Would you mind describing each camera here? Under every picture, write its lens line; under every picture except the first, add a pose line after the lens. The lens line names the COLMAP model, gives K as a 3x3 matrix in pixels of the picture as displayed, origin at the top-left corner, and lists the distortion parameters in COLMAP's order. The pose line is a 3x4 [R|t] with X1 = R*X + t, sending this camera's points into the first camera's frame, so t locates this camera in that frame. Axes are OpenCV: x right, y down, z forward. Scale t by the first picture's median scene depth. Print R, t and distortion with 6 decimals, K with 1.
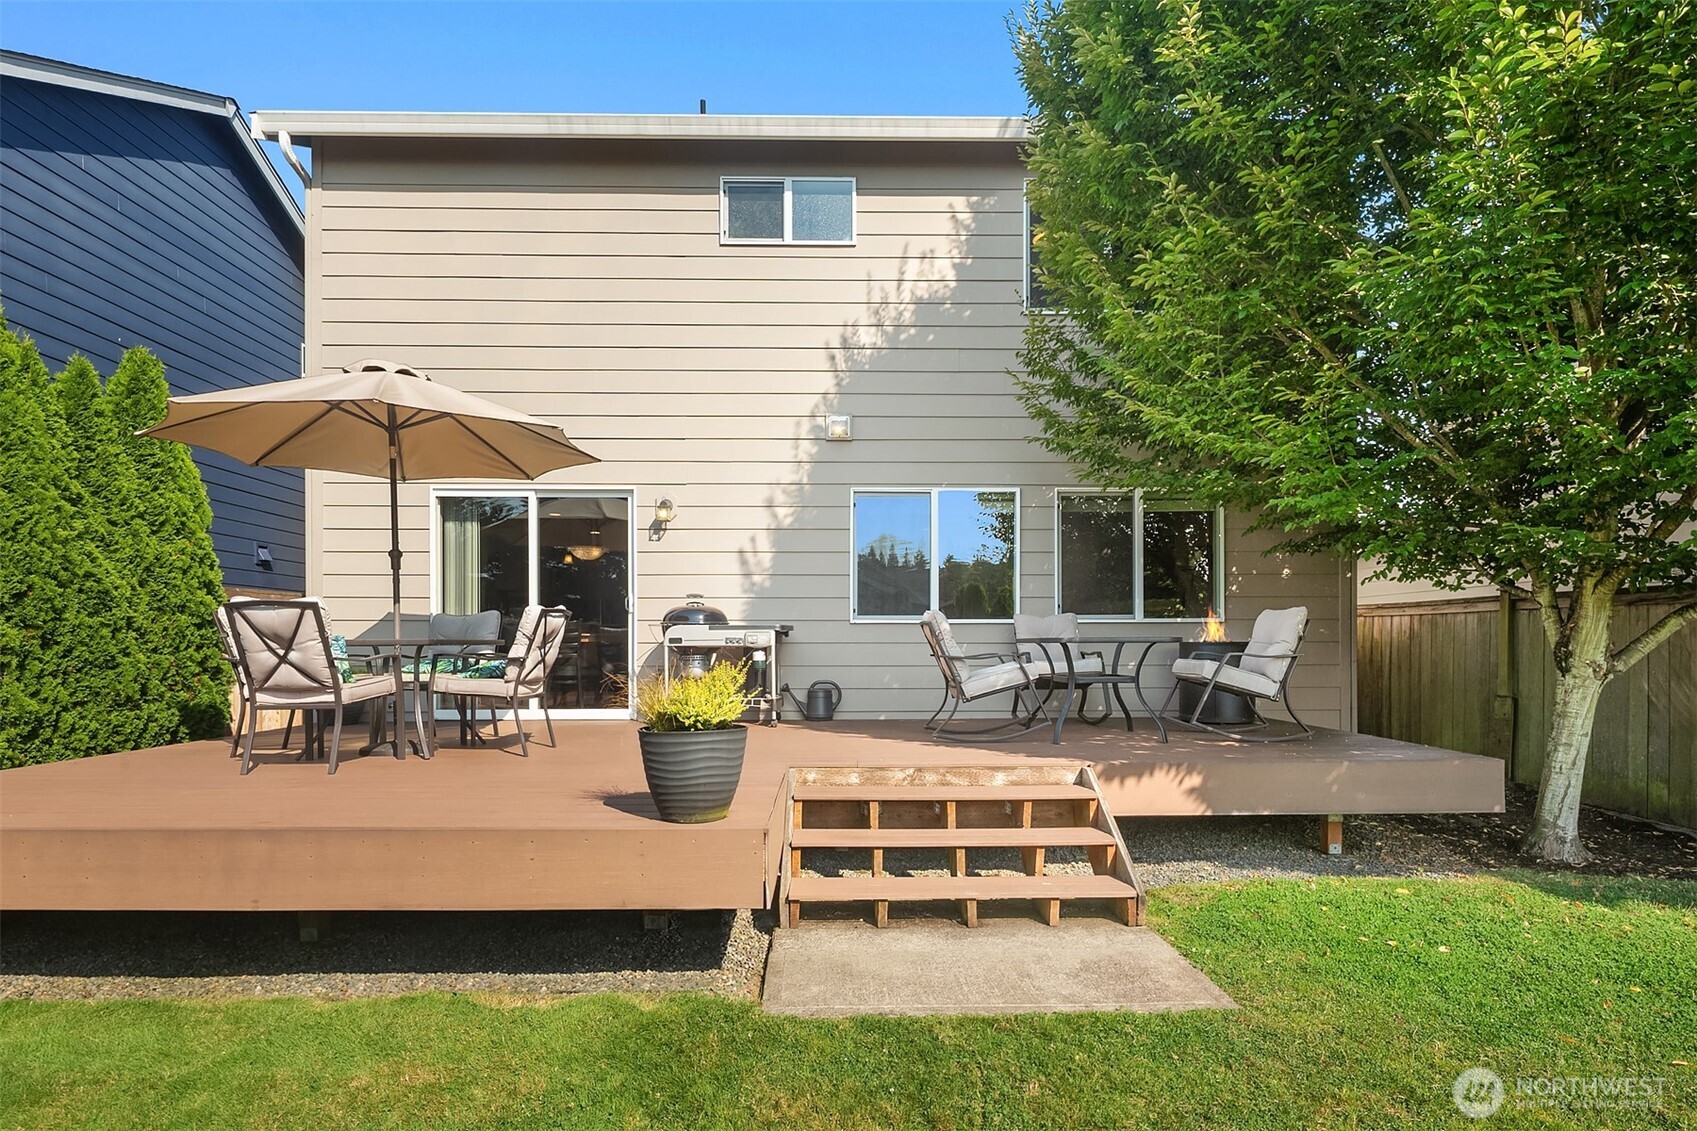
lens RADIAL K [[838.4, 0, 848.8], [0, 838.4, 648.0], [0, 0, 1]] dist [-0.000885, -0.000449]
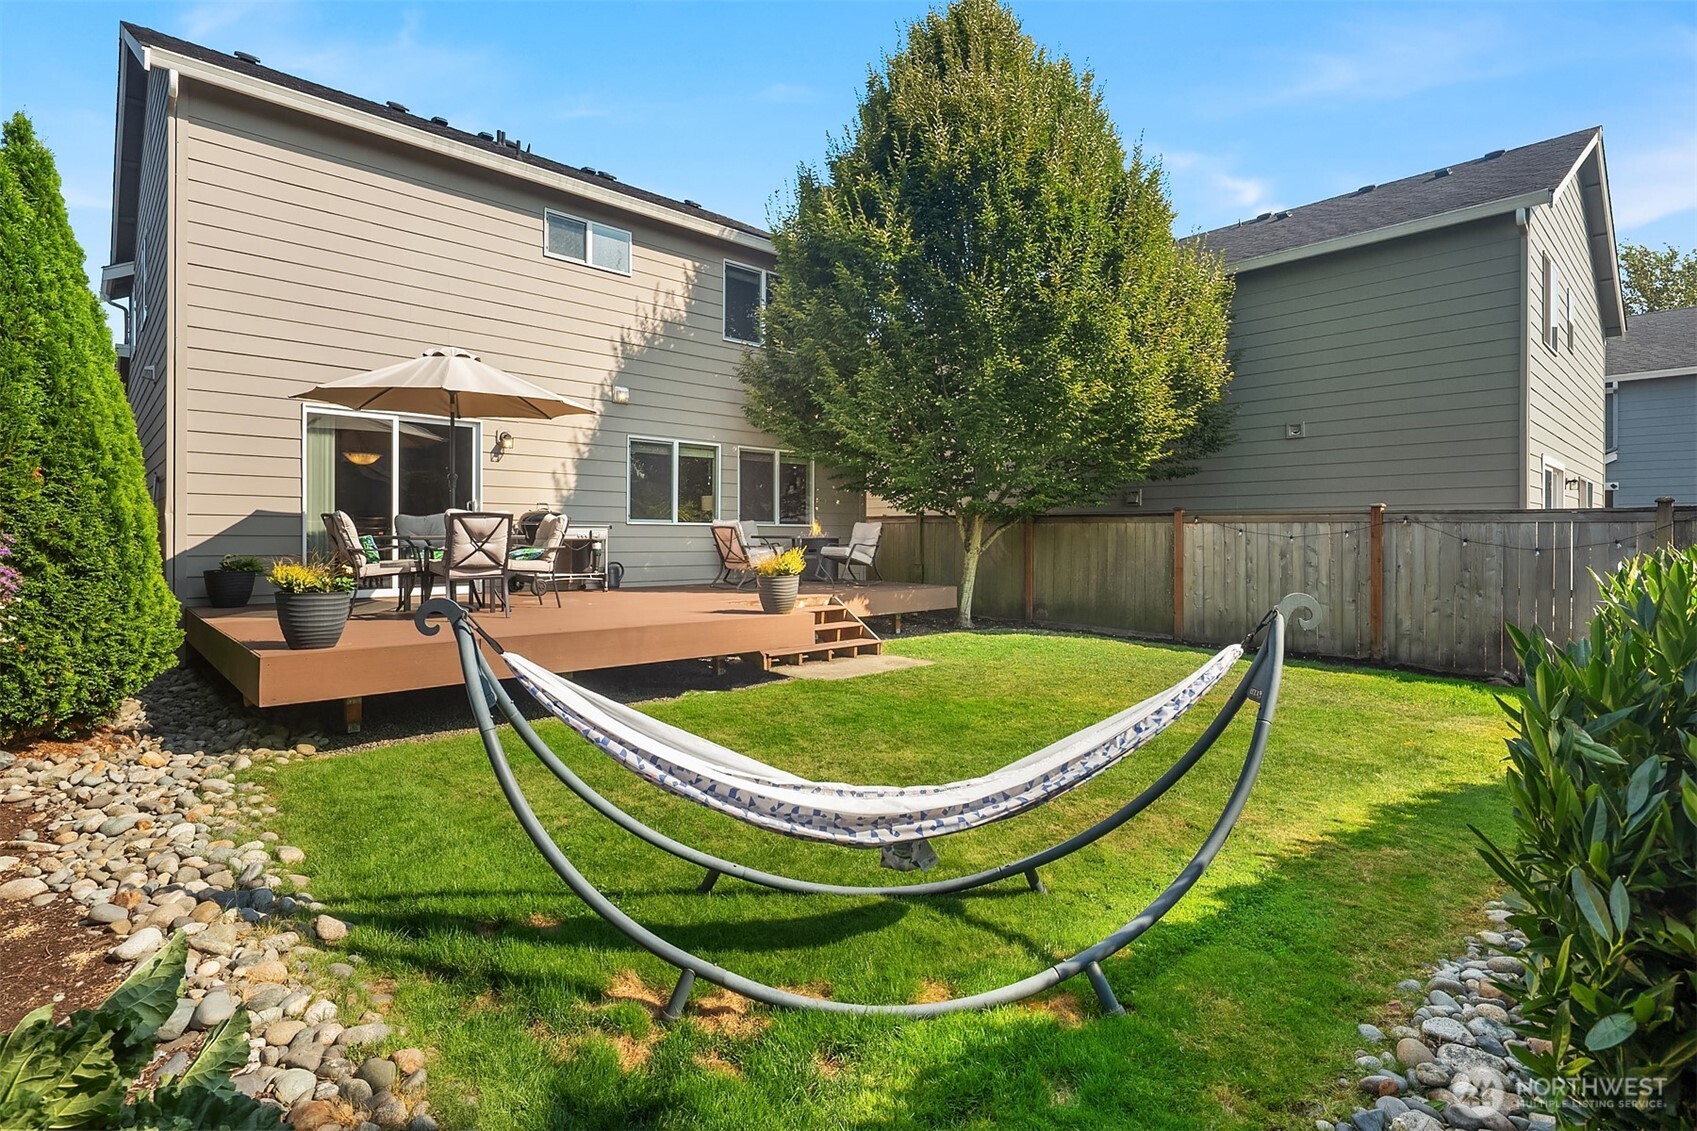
lens RADIAL K [[826.2, 0, 847.3], [0, 826.2, 539.4], [0, 0, 1]] dist [0.001666, 0.000292]
pose [[0.738410, 0.002360, 0.674348, -0.721089], [-0.004681, 0.999988, 0.001626, -0.005870], [-0.674336, -0.004357, 0.738412, -0.384790]]
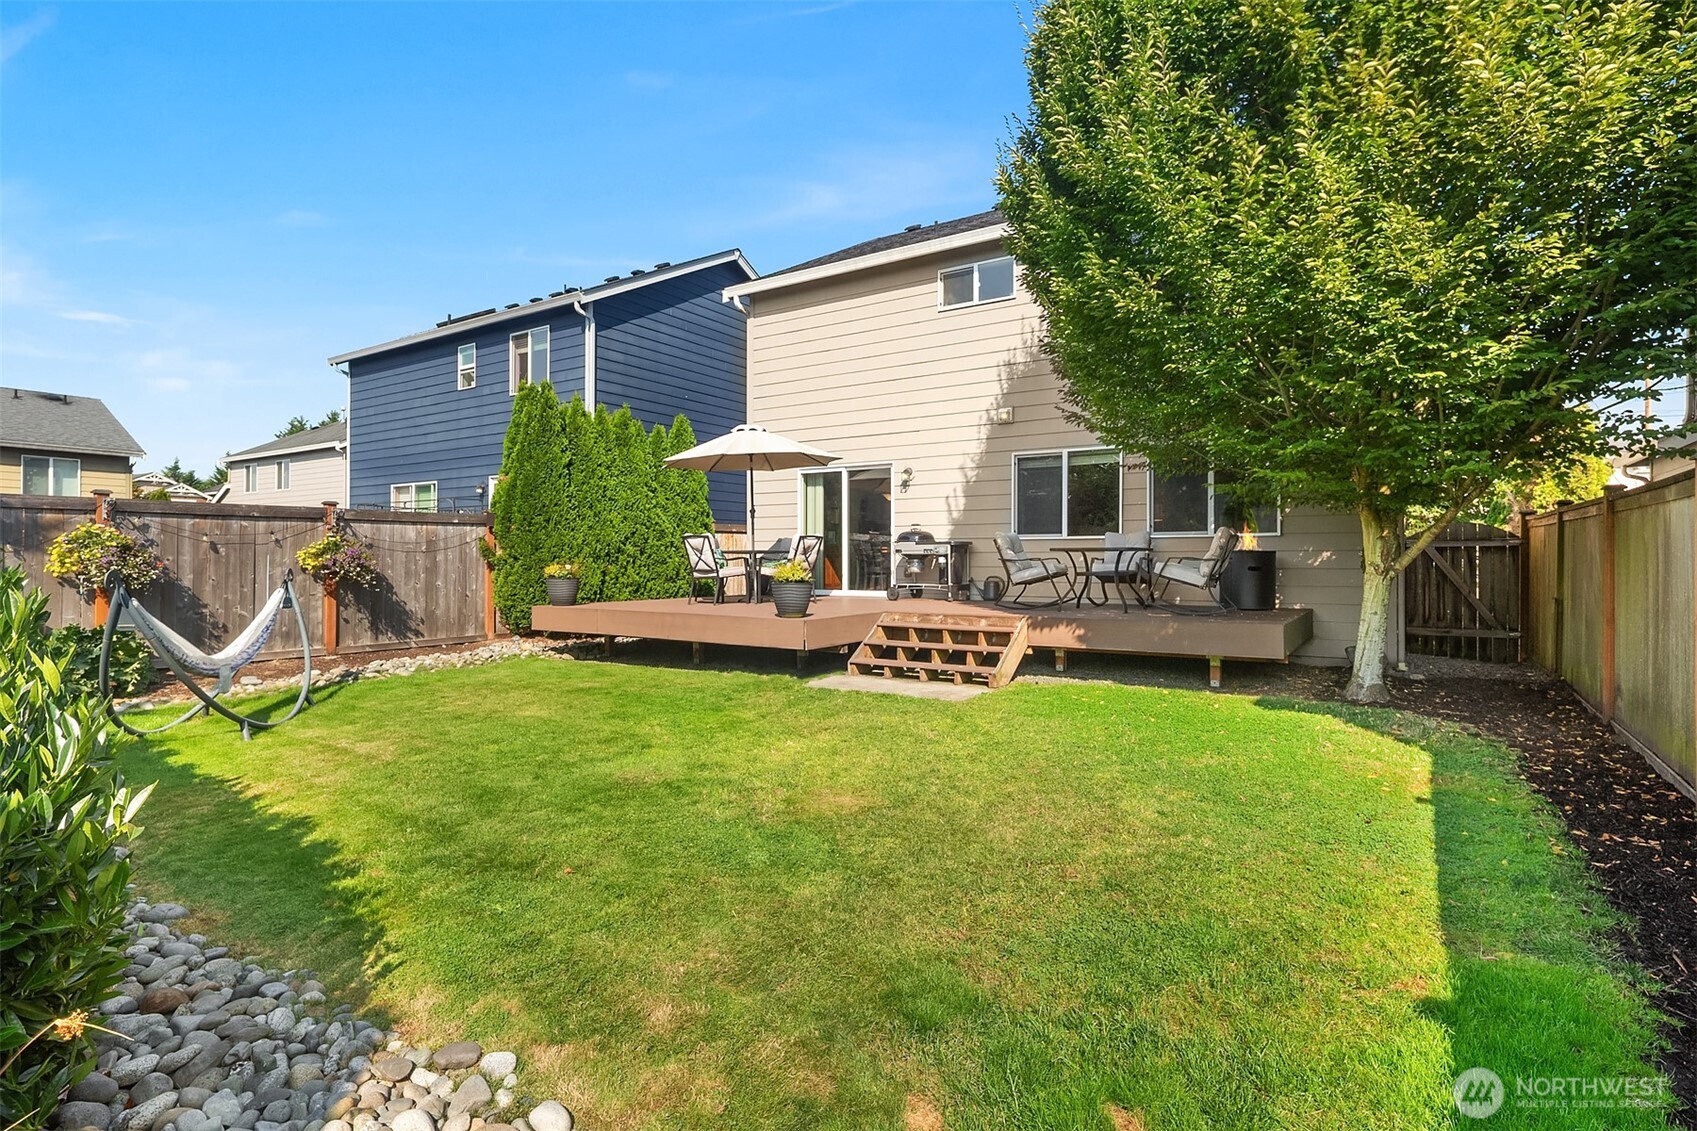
lens RADIAL K [[831.0, 0, 848.5], [0, 831.0, 565.5], [0, 0, 1]] dist [-0.000409, -0.000034]
pose [[0.829639, 0.006187, -0.558266, 0.624932], [-0.002836, 0.999972, 0.006867, 0.009140], [0.558293, -0.004114, 0.829633, -0.467535]]
